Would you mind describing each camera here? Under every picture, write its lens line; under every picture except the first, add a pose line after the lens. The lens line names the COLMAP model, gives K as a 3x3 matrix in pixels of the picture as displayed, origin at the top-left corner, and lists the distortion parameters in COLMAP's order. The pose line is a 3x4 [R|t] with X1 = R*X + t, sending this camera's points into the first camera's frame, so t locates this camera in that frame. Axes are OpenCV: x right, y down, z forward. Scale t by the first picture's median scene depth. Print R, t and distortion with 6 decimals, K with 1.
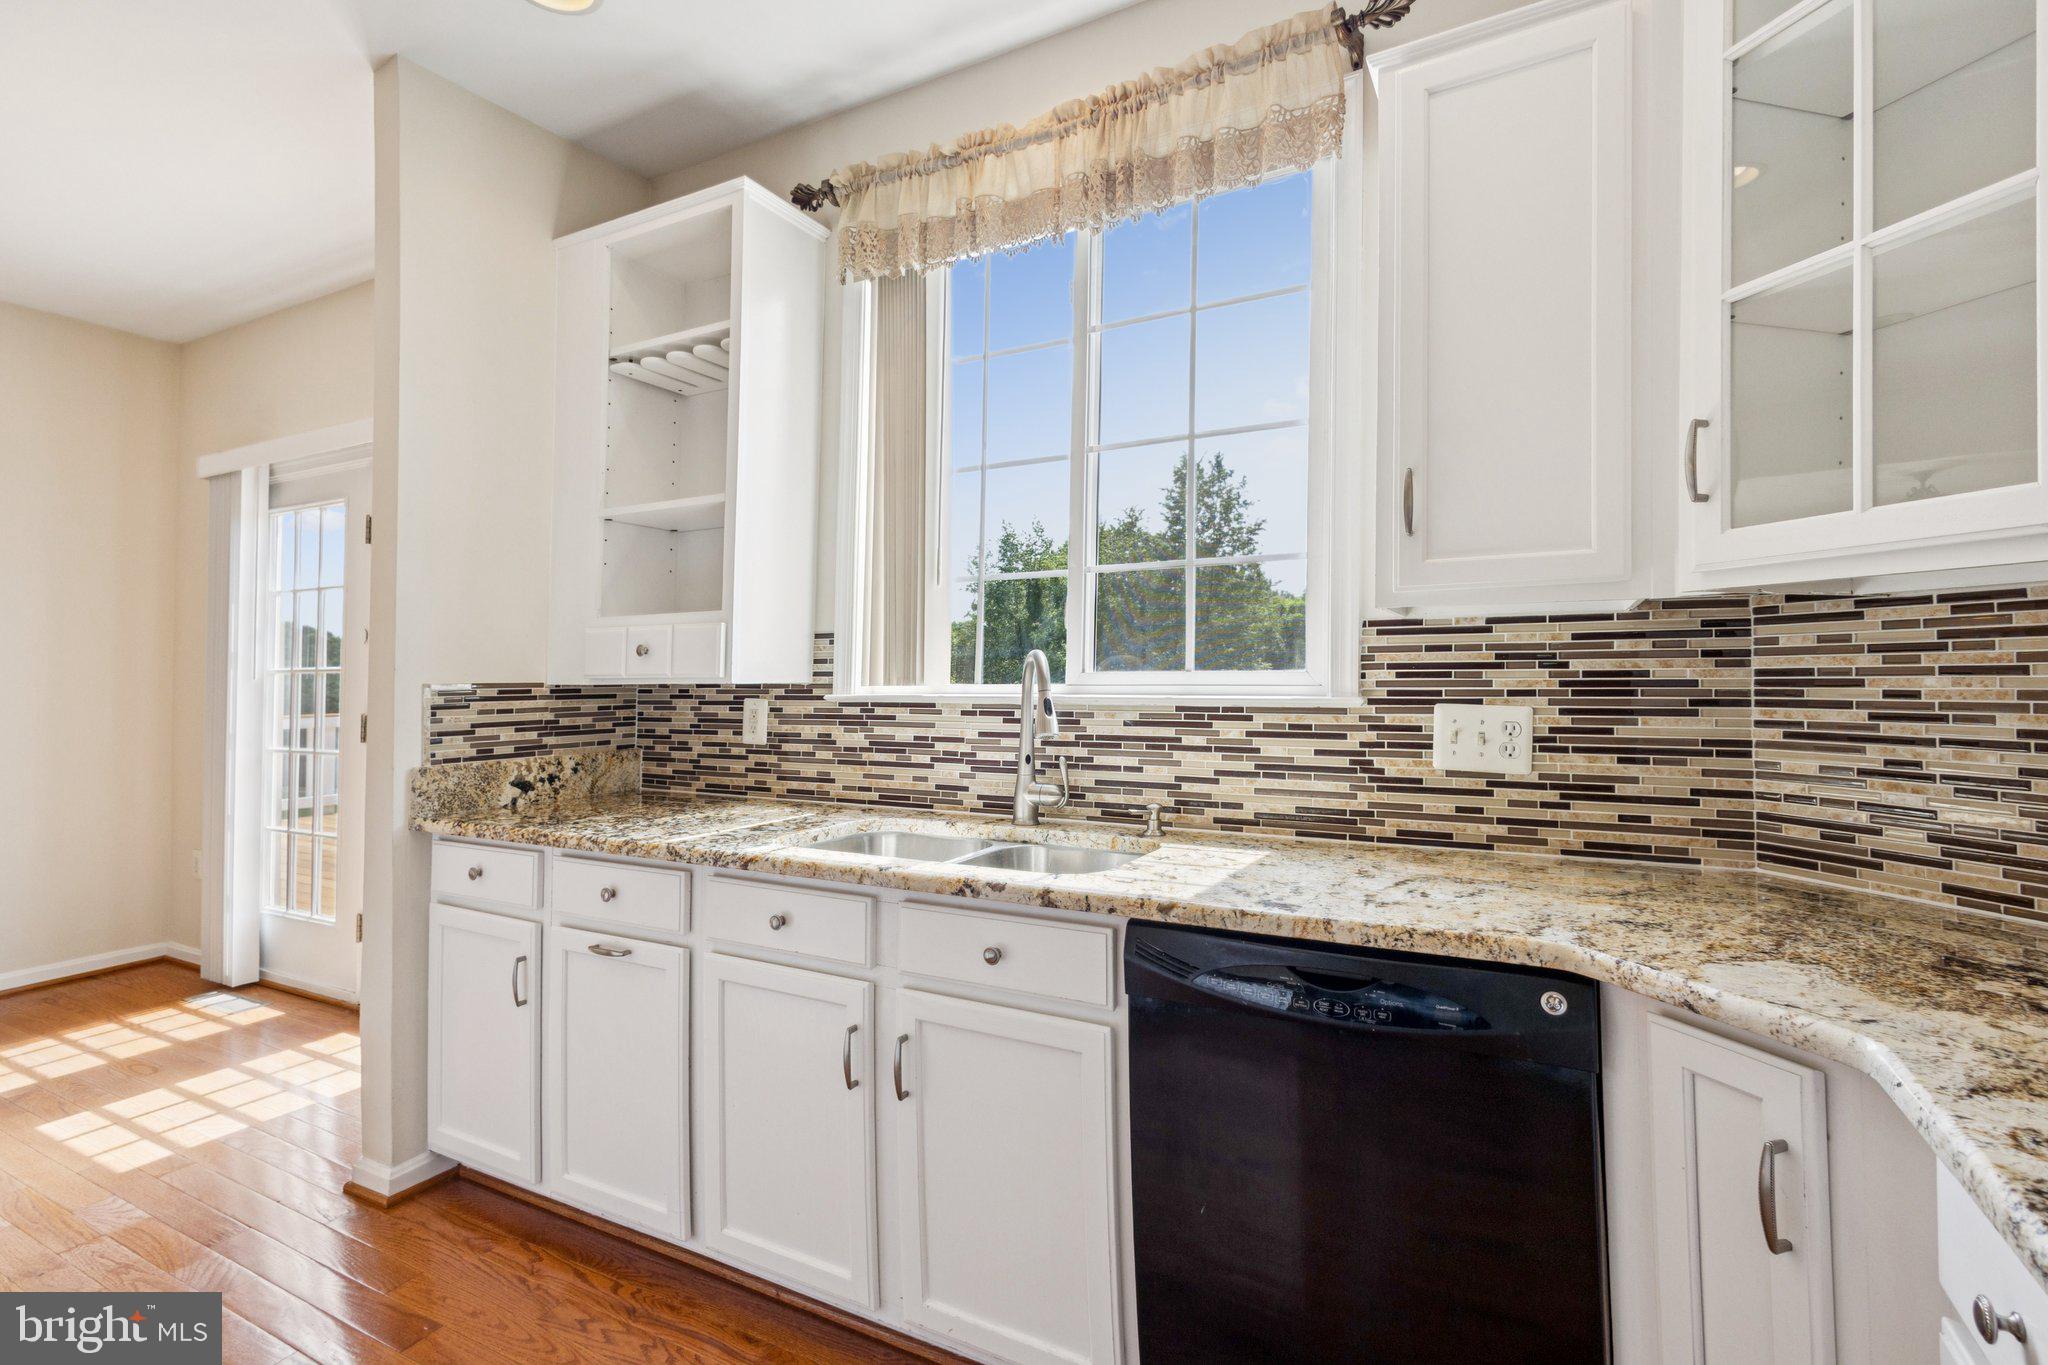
lens RADIAL K [[951.9, 0, 1020.9], [0, 951.9, 675.8], [0, 0, 1]] dist [0.015905, -0.000015]
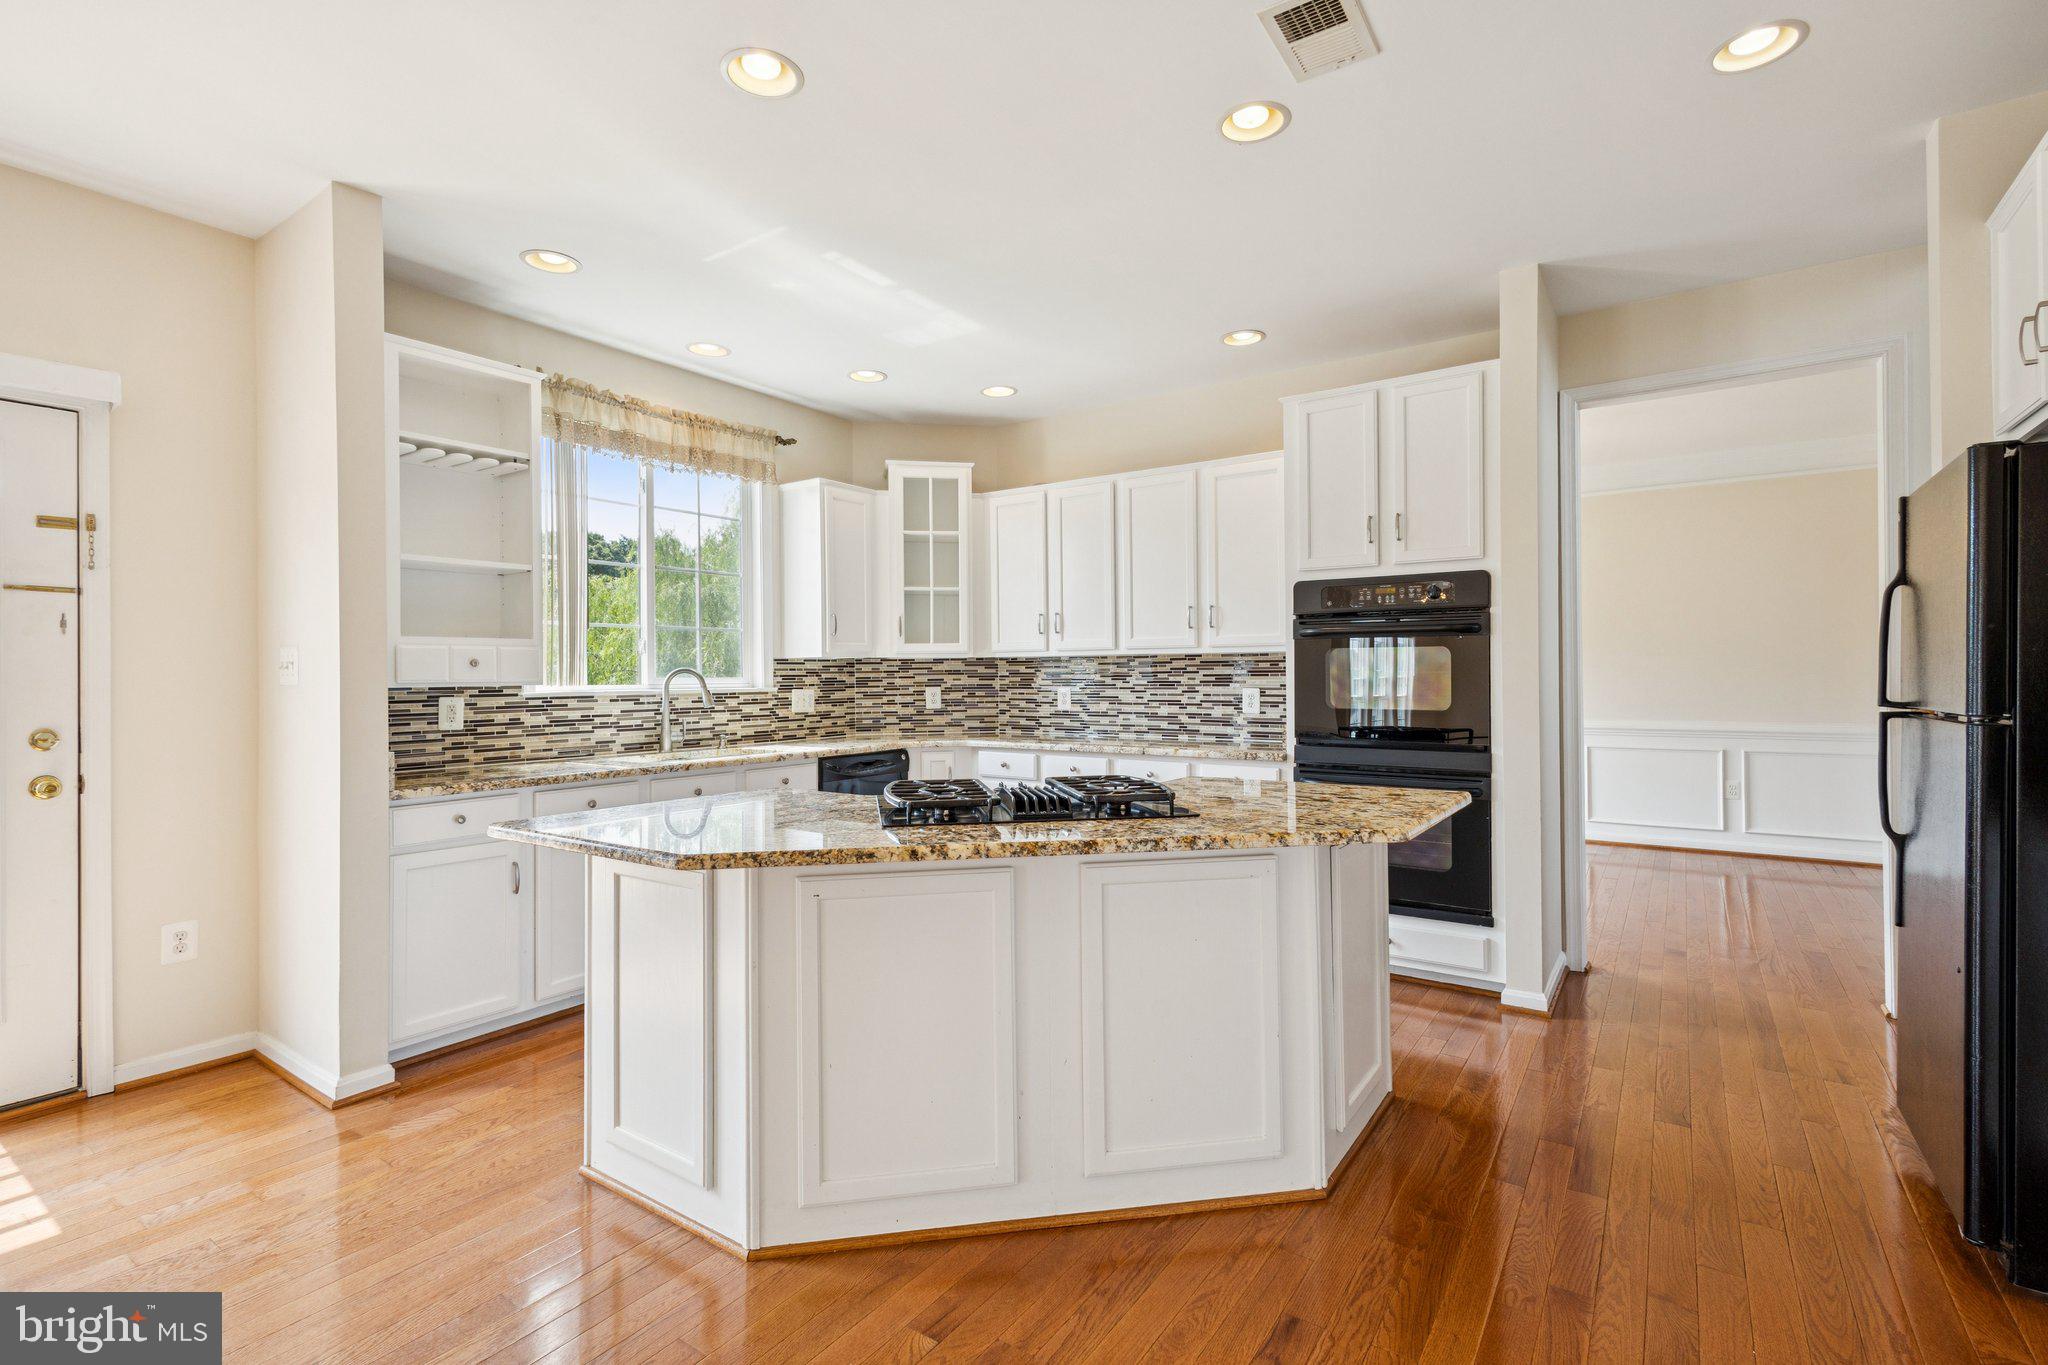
lens RADIAL K [[951.9, 0, 1020.9], [0, 951.9, 675.8], [0, 0, 1]] dist [0.015905, -0.000015]
pose [[0.104849, 0.003971, 0.994480, -2.028714], [0.007332, 0.999962, -0.004766, 0.006929], [-0.994461, 0.007791, 0.104816, 0.029966]]
